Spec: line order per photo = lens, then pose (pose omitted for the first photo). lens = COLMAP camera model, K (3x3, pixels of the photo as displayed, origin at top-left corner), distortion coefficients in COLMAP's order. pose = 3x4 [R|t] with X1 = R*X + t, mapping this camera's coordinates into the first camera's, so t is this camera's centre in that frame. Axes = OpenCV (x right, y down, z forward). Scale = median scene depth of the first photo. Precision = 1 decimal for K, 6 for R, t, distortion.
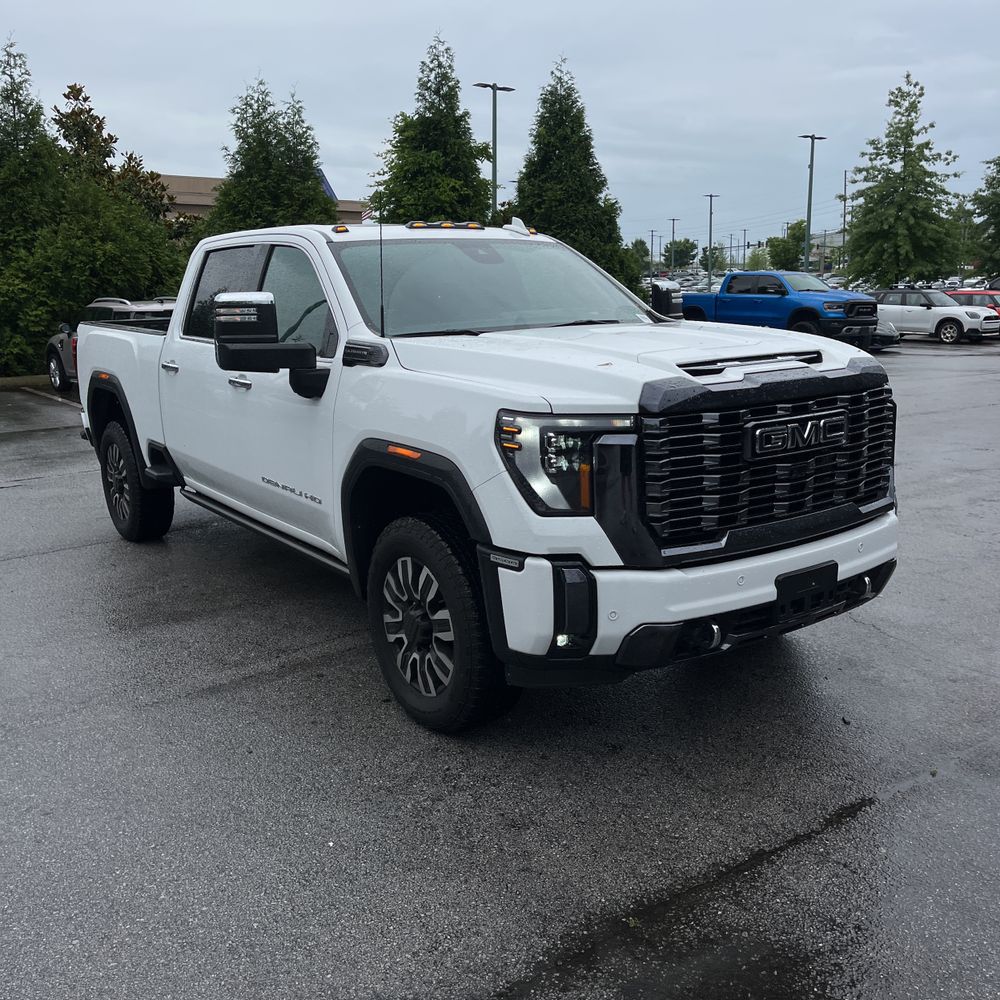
lens RADIAL K [[1009.1, 0, 508.5], [0, 1009.1, 502.6], [0, 0, 1]] dist [0.028206, 0.000000]
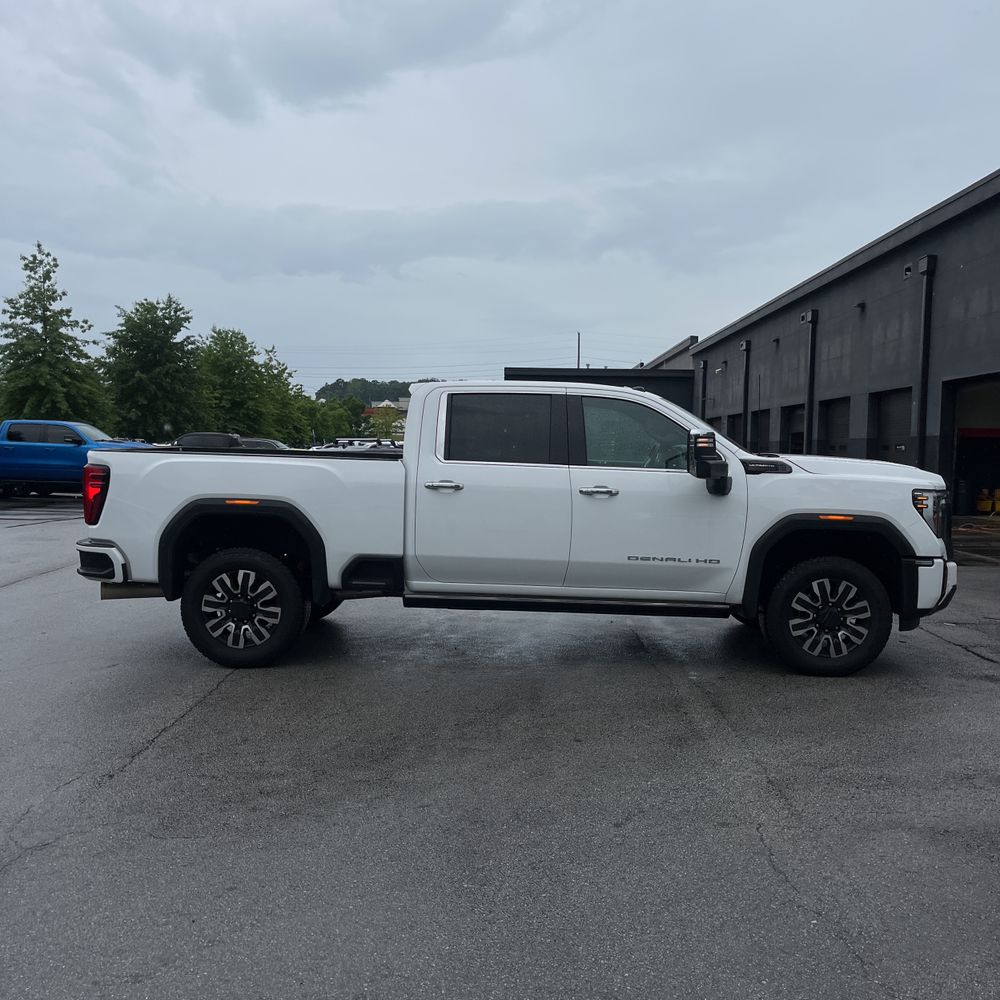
lens RADIAL K [[1009.1, 0, 505.1], [0, 1009.1, 490.7], [0, 0, 1]] dist [0.028206, 0.000000]
pose [[0.605770, -0.009667, 0.795581, -0.172502], [0.139447, 0.985739, -0.094200, -0.000884], [-0.783324, 0.168006, 0.598479, 0.032743]]
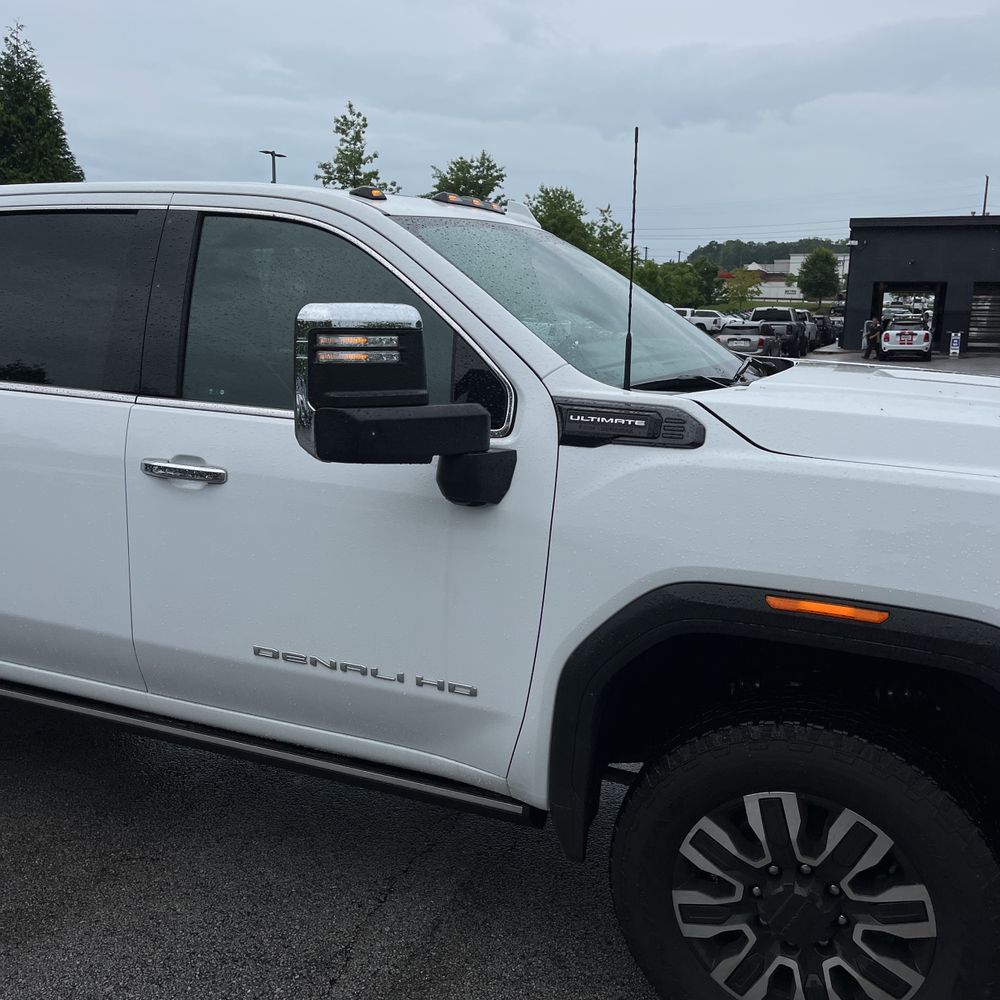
lens RADIAL K [[1009.1, 0, 500.2], [0, 1009.1, 506.8], [0, 0, 1]] dist [0.028206, 0.000000]
pose [[0.851857, -0.072398, 0.518746, -0.047408], [0.078639, 0.996853, 0.009988, -0.011114], [-0.517837, 0.032286, 0.854870, 0.056176]]
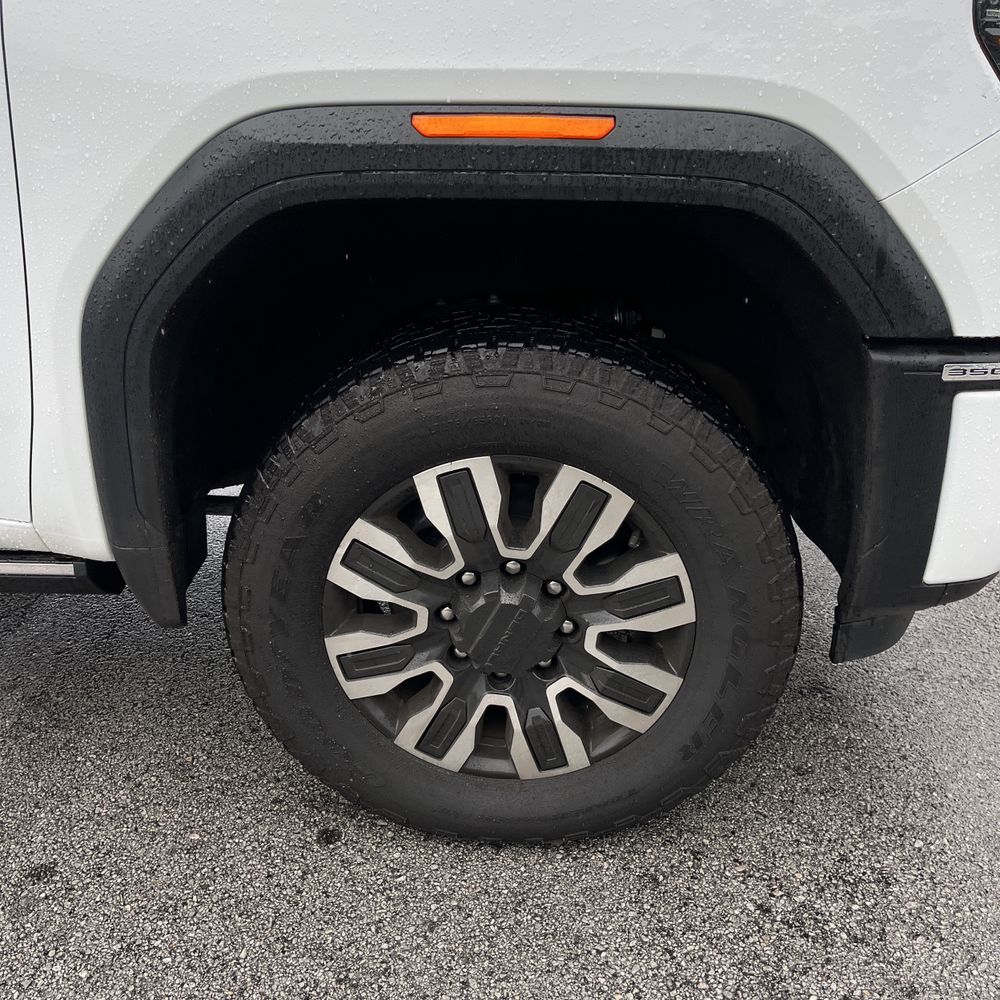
lens RADIAL K [[1009.1, 0, 499.3], [0, 1009.1, 505.4], [0, 0, 1]] dist [0.028206, 0.000000]
pose [[0.619241, -0.300484, 0.725431, -0.033223], [0.160922, 0.952835, 0.257312, -0.001839], [-0.768534, -0.042600, 0.638389, 0.071507]]
